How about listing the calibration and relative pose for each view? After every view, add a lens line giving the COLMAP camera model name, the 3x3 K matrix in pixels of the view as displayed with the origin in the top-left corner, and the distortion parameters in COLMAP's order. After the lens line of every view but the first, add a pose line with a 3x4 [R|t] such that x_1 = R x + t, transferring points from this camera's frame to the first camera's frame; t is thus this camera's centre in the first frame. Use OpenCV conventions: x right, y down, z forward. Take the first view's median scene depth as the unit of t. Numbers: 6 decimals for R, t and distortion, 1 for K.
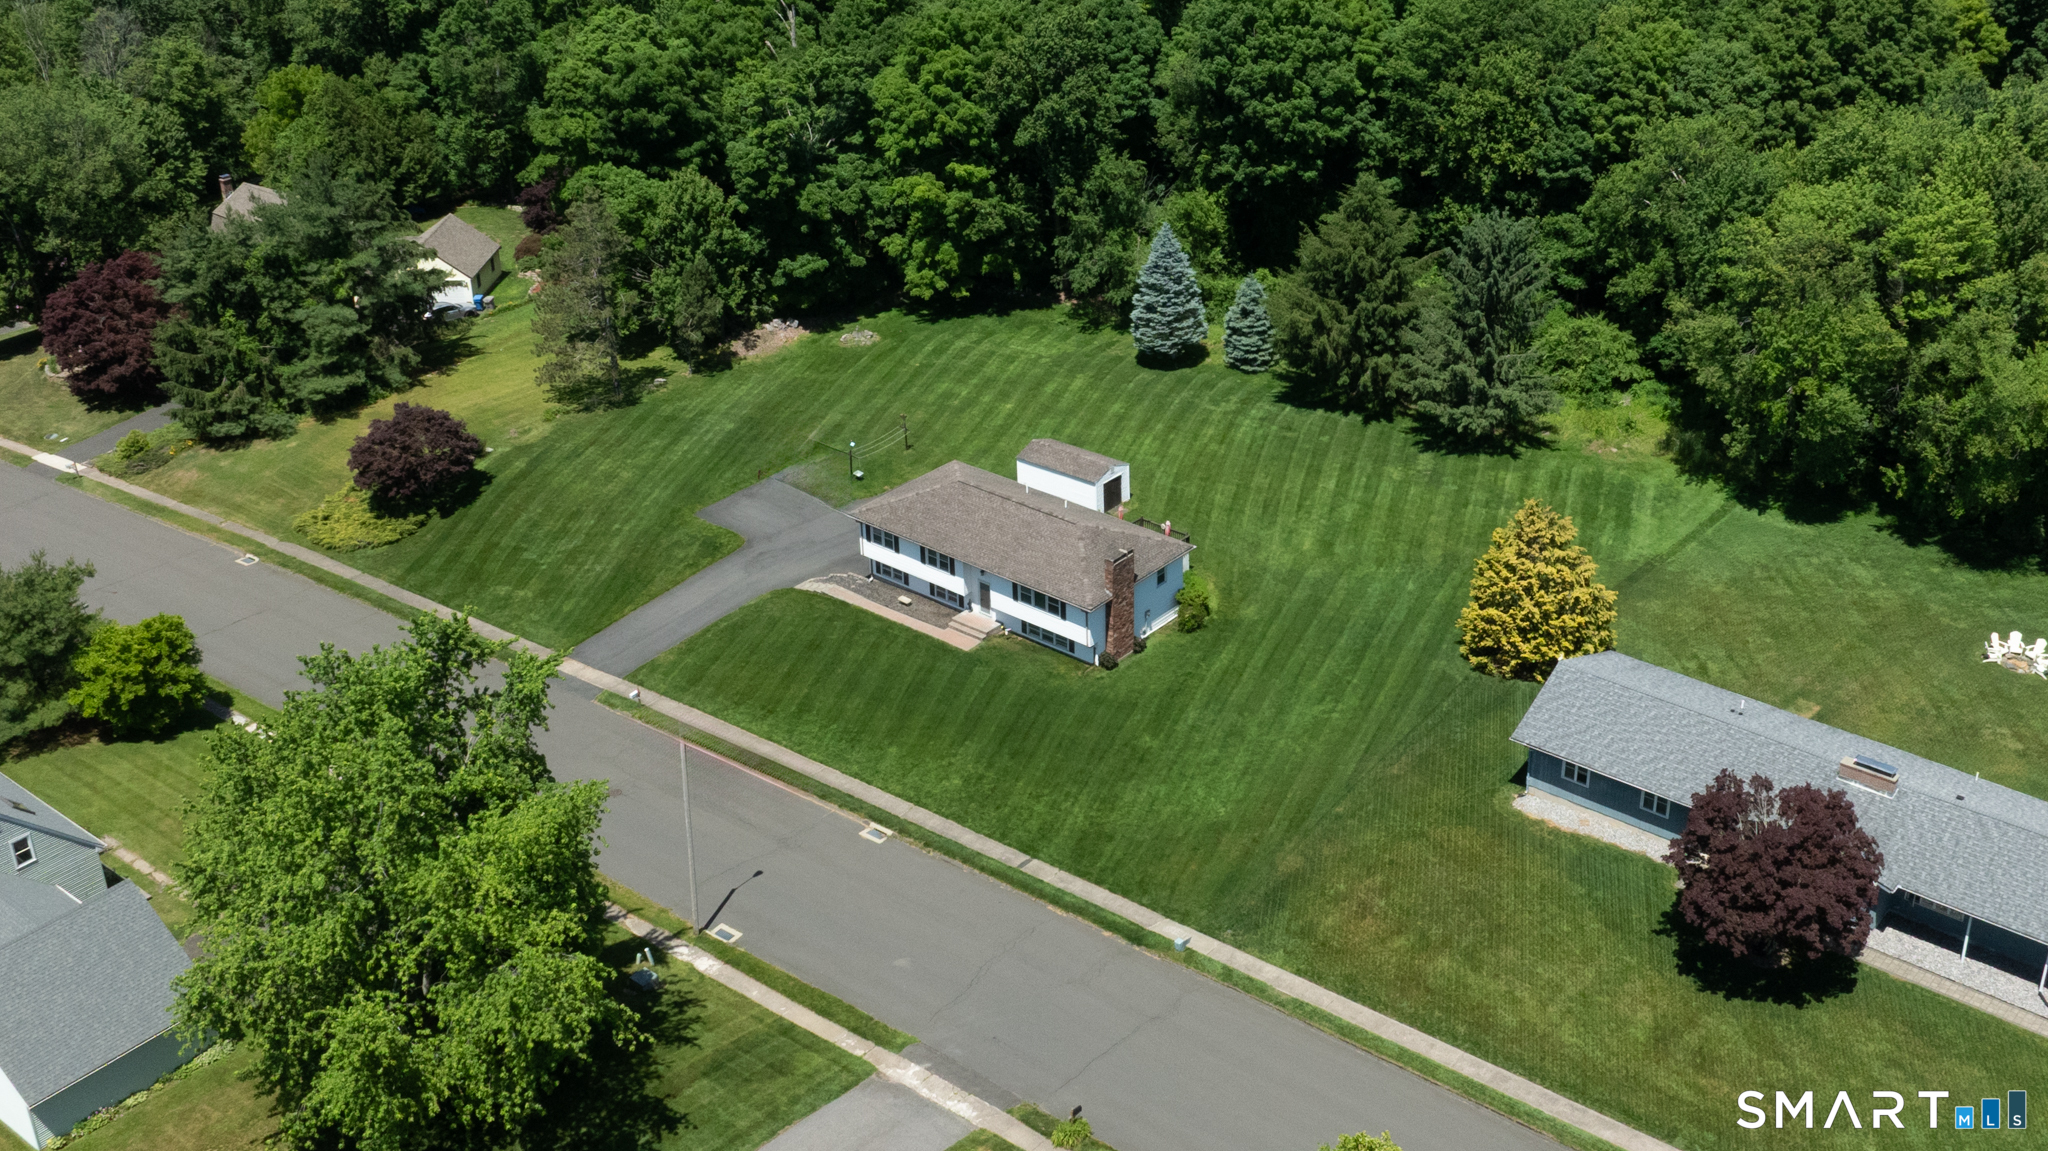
lens RADIAL K [[1468.3, 0, 1014.0], [0, 1468.3, 567.5], [0, 0, 1]] dist [0.039512, -0.011621]
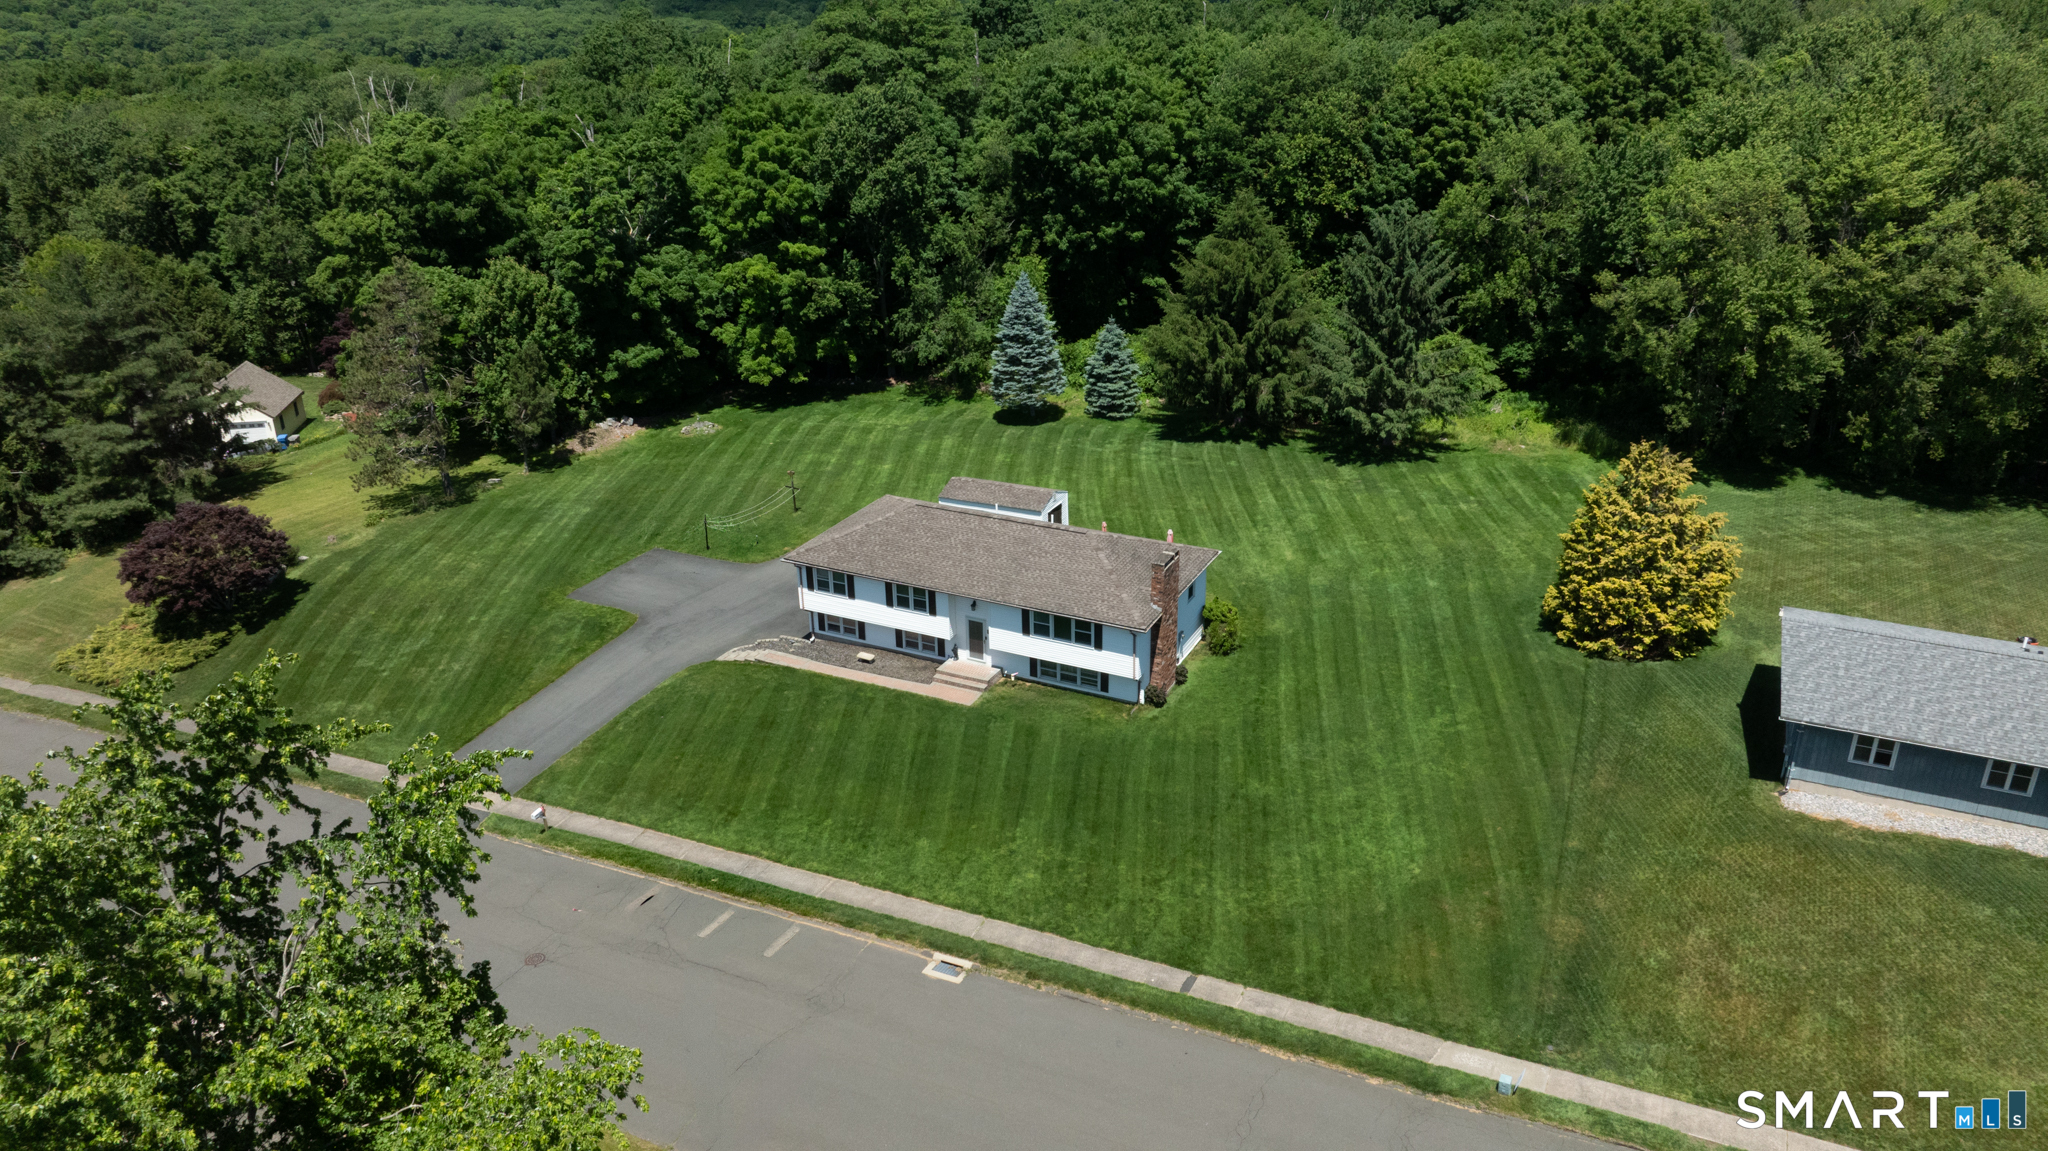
lens RADIAL K [[1306.8, 0, 1035.6], [0, 1306.8, 594.9], [0, 0, 1]] dist [-0.004096, 0.009551]
pose [[0.981315, -0.099758, 0.164524, -0.060551], [0.107489, 0.993451, -0.038755, 0.016403], [-0.159581, 0.055716, 0.985611, 0.172407]]
